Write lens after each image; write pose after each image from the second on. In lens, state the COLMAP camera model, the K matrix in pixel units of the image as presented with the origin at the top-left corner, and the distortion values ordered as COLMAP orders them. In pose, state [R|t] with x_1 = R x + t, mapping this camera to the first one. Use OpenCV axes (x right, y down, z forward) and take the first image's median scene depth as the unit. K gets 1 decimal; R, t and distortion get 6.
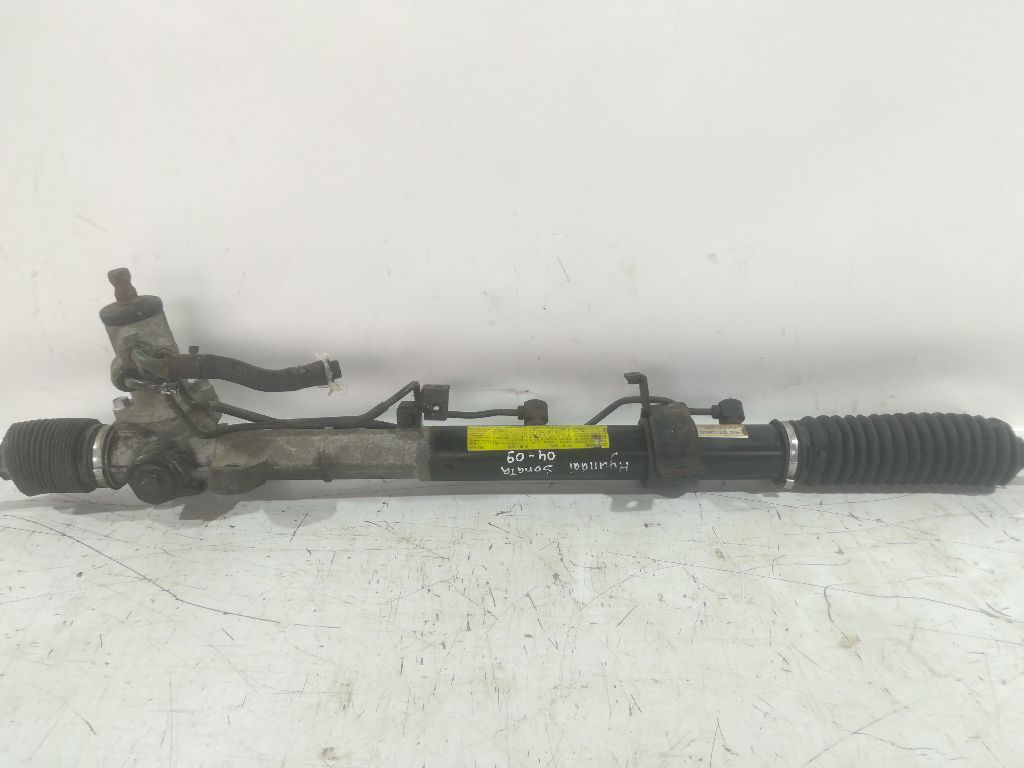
lens RADIAL K [[796.0, 0, 515.9], [0, 796.0, 379.8], [0, 0, 1]] dist [0.051109, -0.080613]
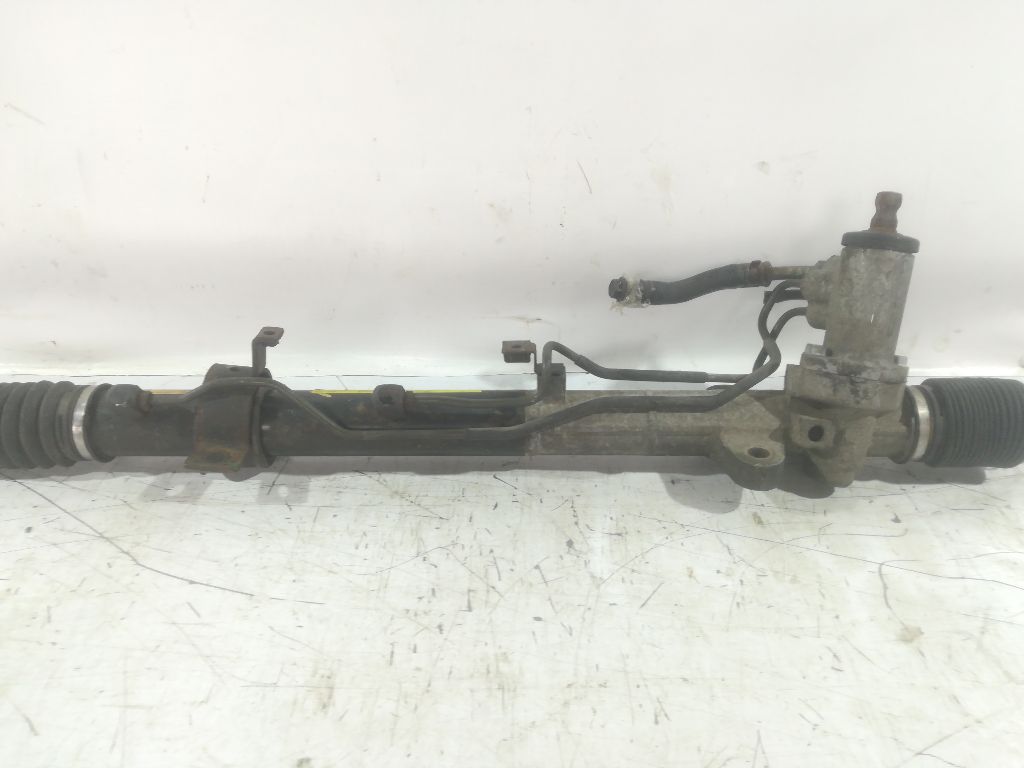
lens RADIAL K [[796.0, 0, 514.3], [0, 796.0, 386.2], [0, 0, 1]] dist [0.051109, -0.080613]
pose [[0.999834, 0.016733, -0.007171, -0.007791], [-0.015563, 0.990001, 0.140198, -0.049282], [0.009445, -0.140063, 0.990097, 0.169167]]
